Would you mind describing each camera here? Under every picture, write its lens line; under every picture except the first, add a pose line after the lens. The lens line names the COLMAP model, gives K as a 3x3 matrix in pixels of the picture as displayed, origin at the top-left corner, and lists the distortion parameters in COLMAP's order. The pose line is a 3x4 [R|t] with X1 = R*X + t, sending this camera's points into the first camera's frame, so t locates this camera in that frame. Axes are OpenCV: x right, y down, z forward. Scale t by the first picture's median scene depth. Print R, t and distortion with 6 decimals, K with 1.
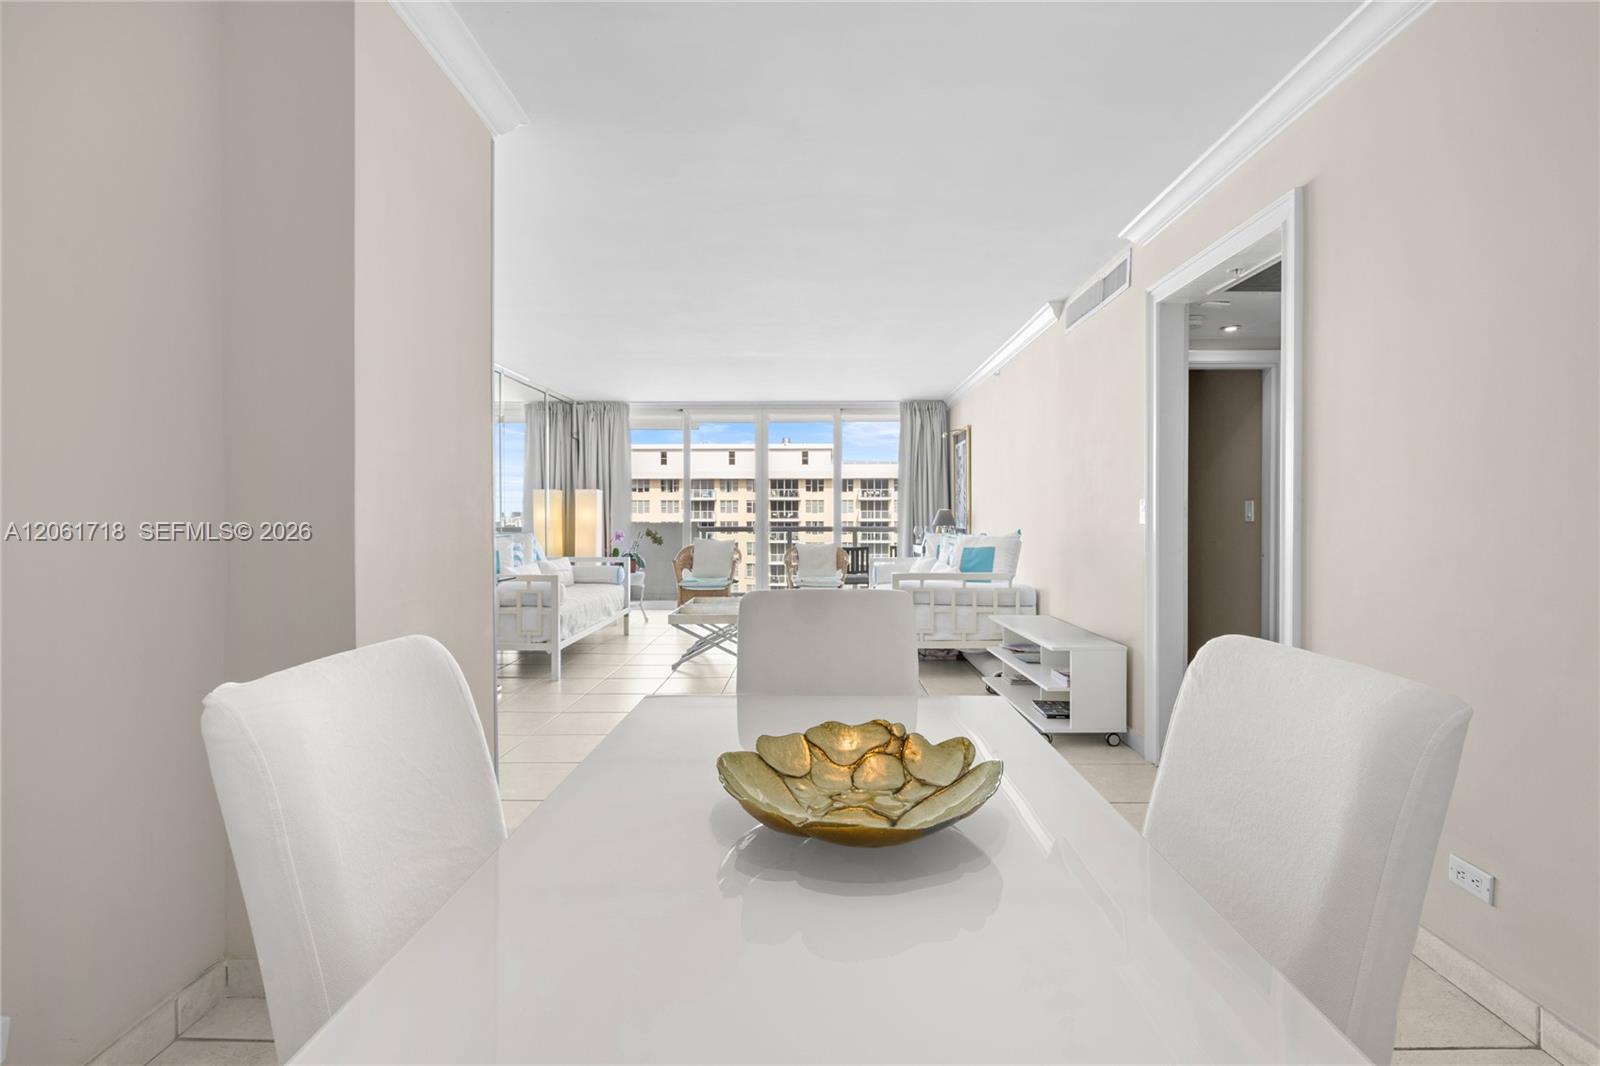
lens RADIAL K [[720.0, 0, 815.6], [0, 720.0, 527.3], [0, 0, 1]] dist [0.005374, -0.001270]
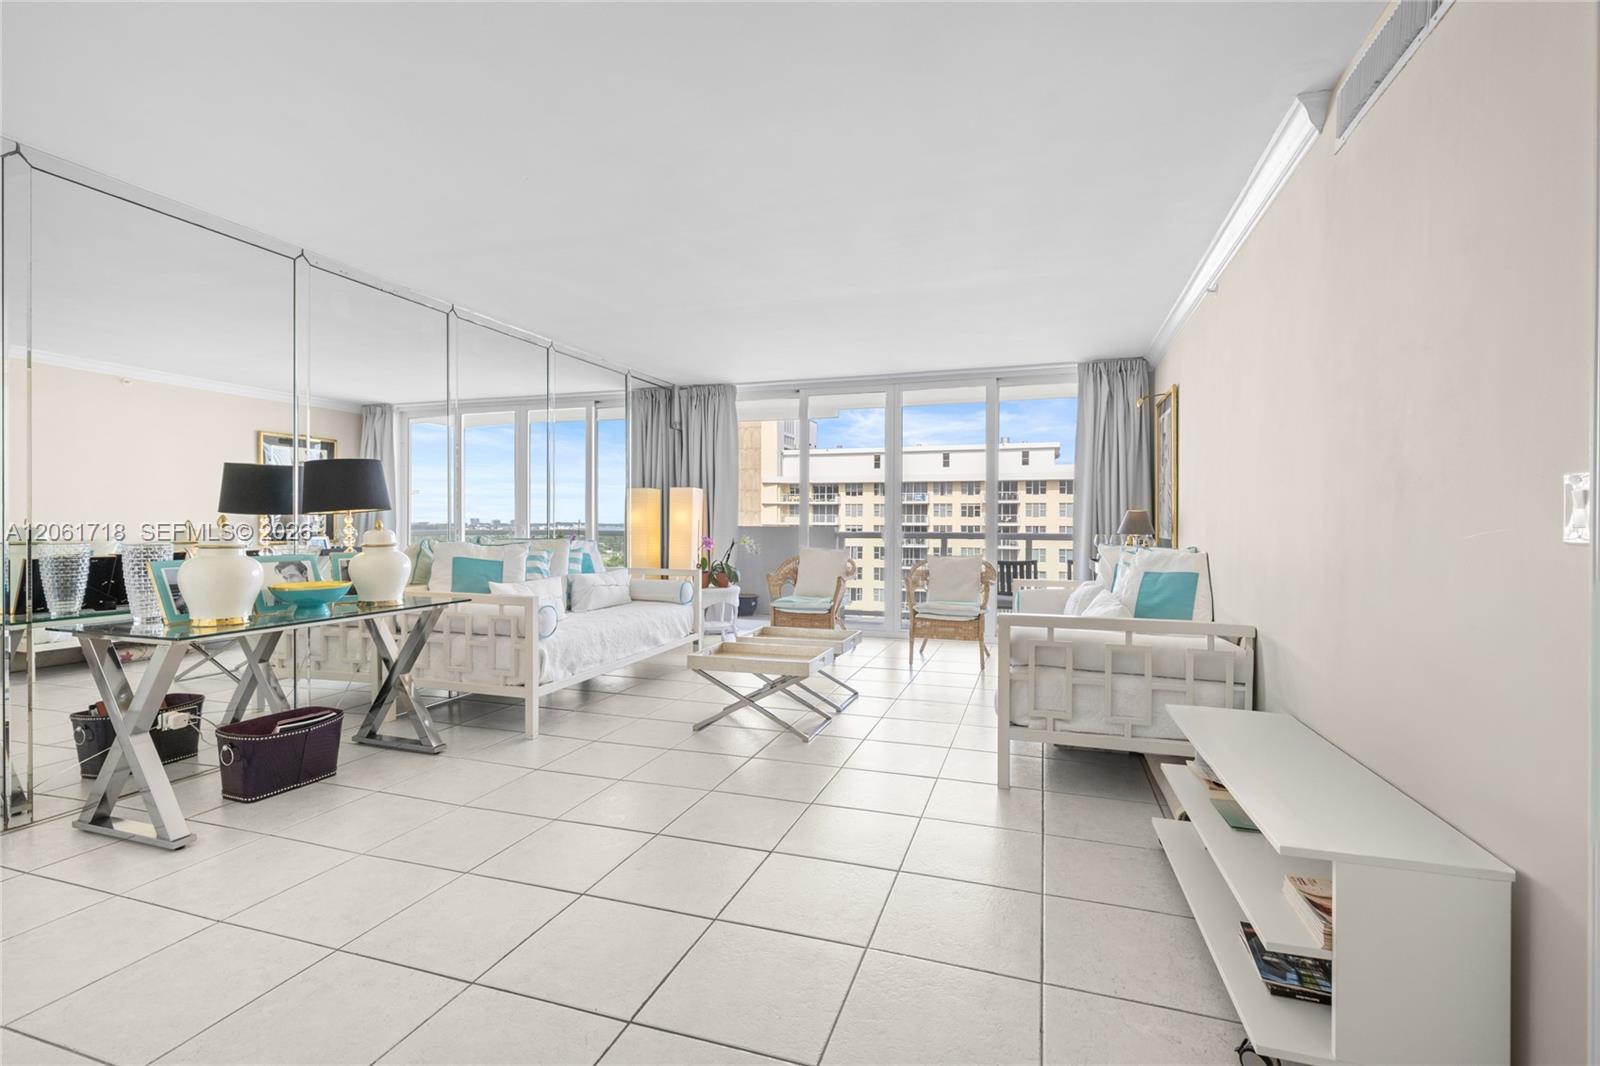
lens RADIAL K [[720.0, 0, 811.3], [0, 720.0, 528.7], [0, 0, 1]] dist [0.005374, -0.001270]
pose [[0.951735, 0.007132, -0.306839, 0.104357], [-0.008177, 0.999964, -0.002119, -0.003829], [0.306813, 0.004526, 0.951759, 0.276887]]
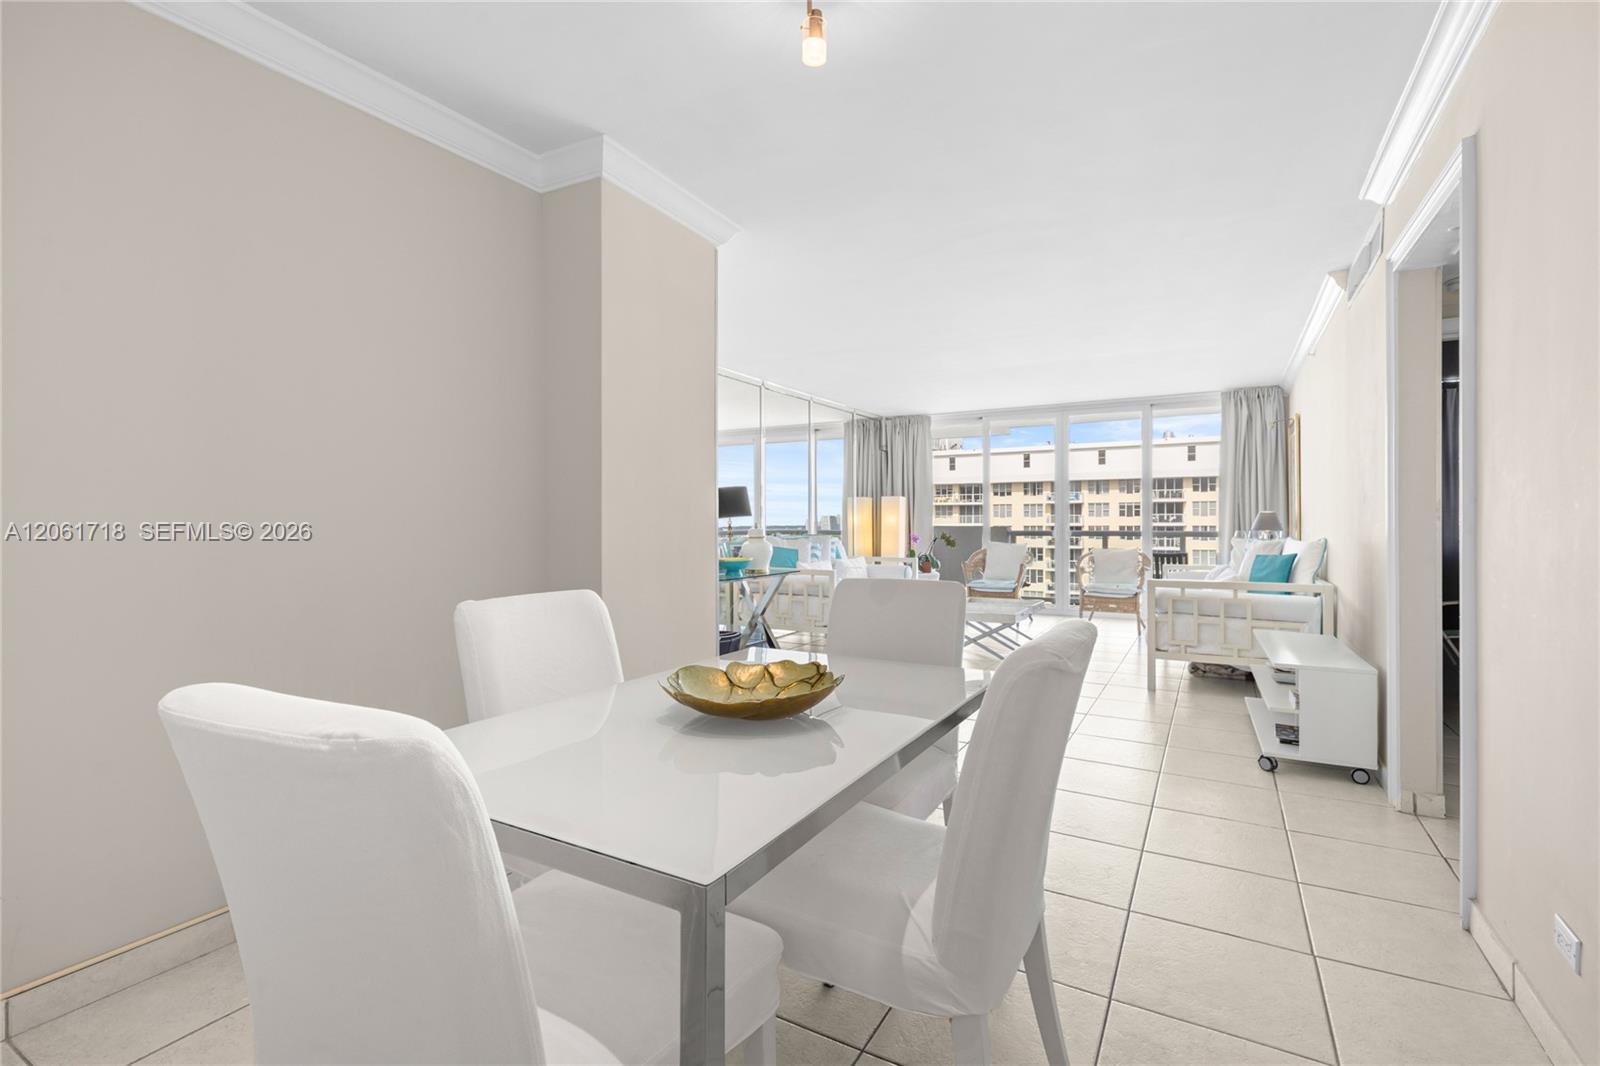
lens RADIAL K [[733.0, 0, 810.3], [0, 733.0, 524.2], [0, 0, 1]] dist [0.004248, 0.000583]
pose [[0.875238, -0.000485, -0.483693, 0.136688], [-0.004477, 0.999949, -0.009104, 0.001148], [0.483673, 0.010134, 0.875190, -0.049590]]
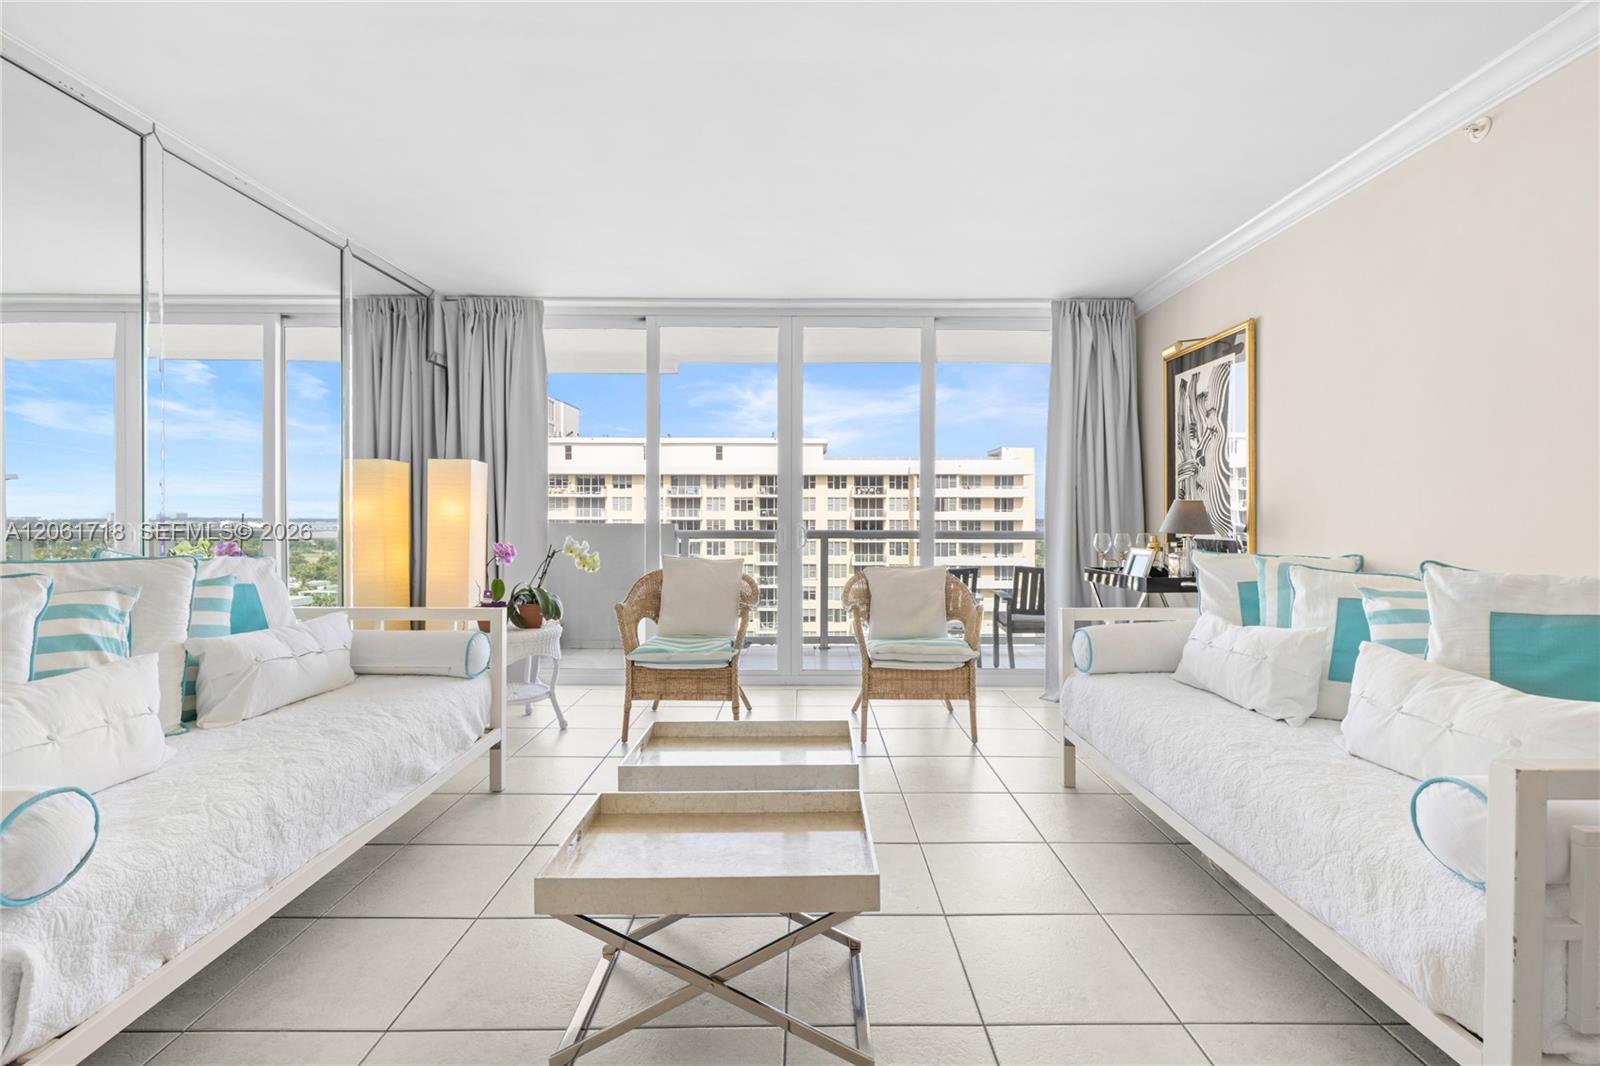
lens RADIAL K [[720.0, 0, 811.7], [0, 720.0, 521.3], [0, 0, 1]] dist [0.005374, -0.001270]
pose [[0.999900, 0.002540, 0.013932, -0.083526], [-0.002458, 0.999980, -0.005850, -0.007717], [-0.013946, 0.005815, 0.999886, 0.573467]]
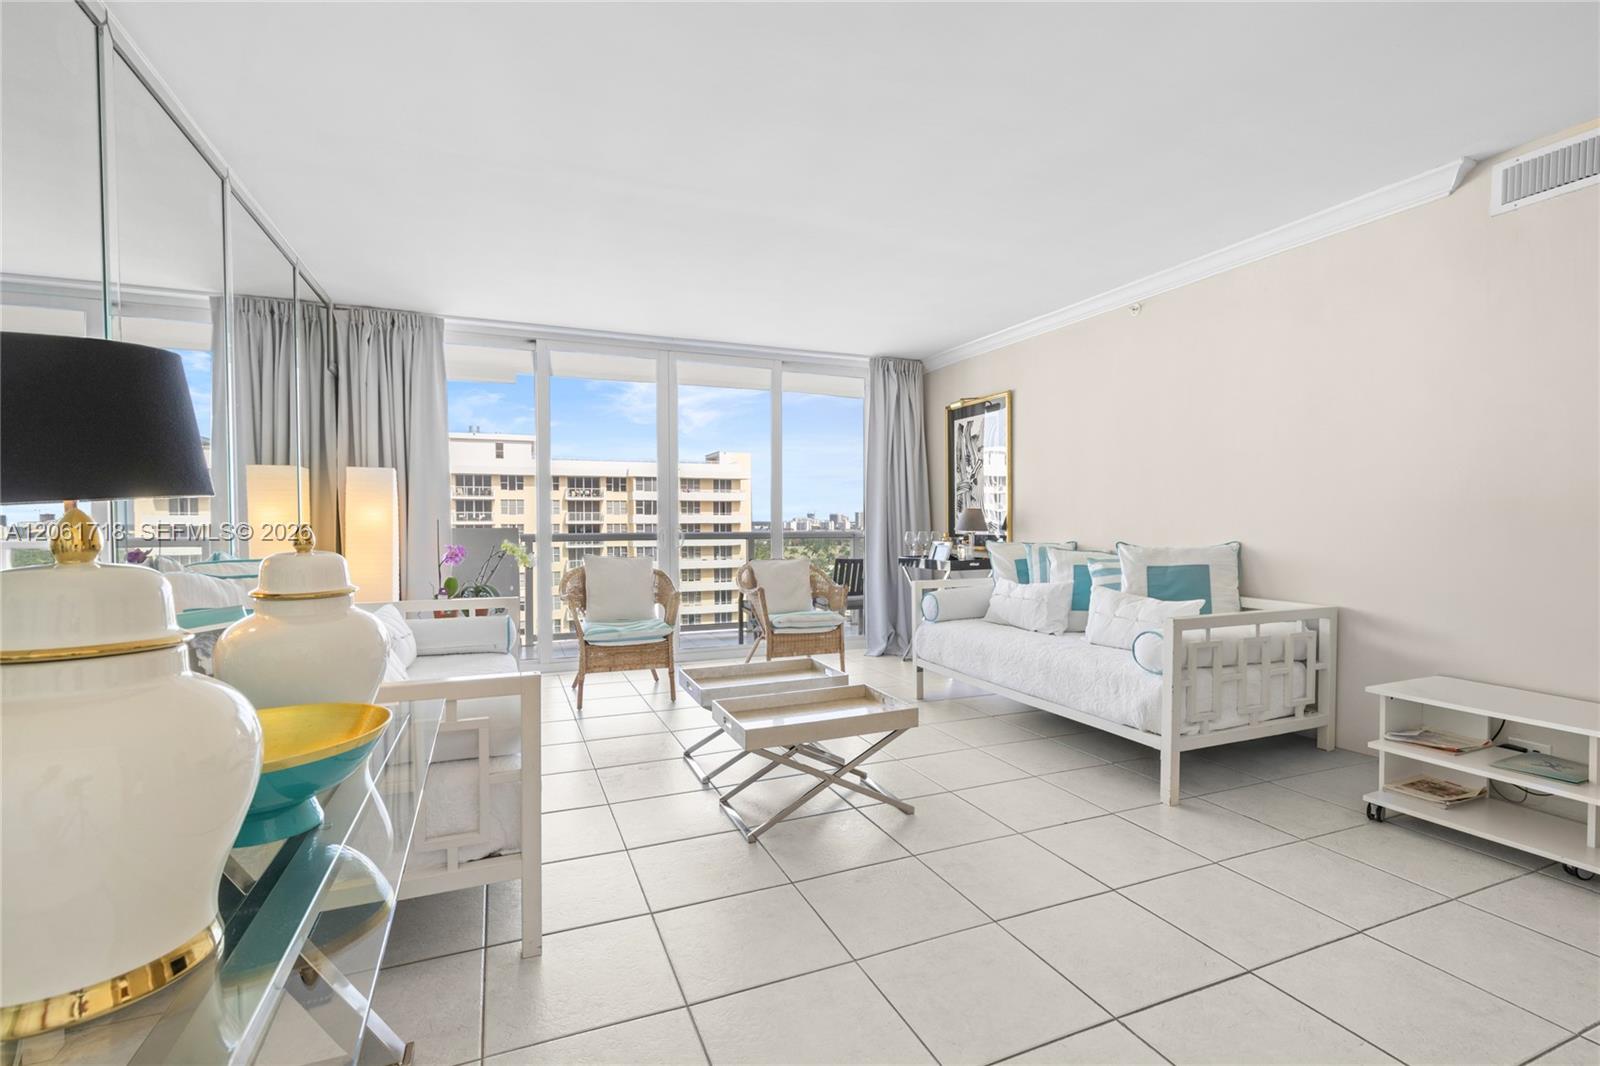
lens RADIAL K [[733.0, 0, 815.2], [0, 733.0, 540.3], [0, 0, 1]] dist [0.004248, 0.000583]
pose [[0.915834, -0.012935, 0.401349, -0.276535], [0.006897, 0.999840, 0.016487, -0.006411], [-0.401499, -0.012331, 0.915777, 0.434433]]
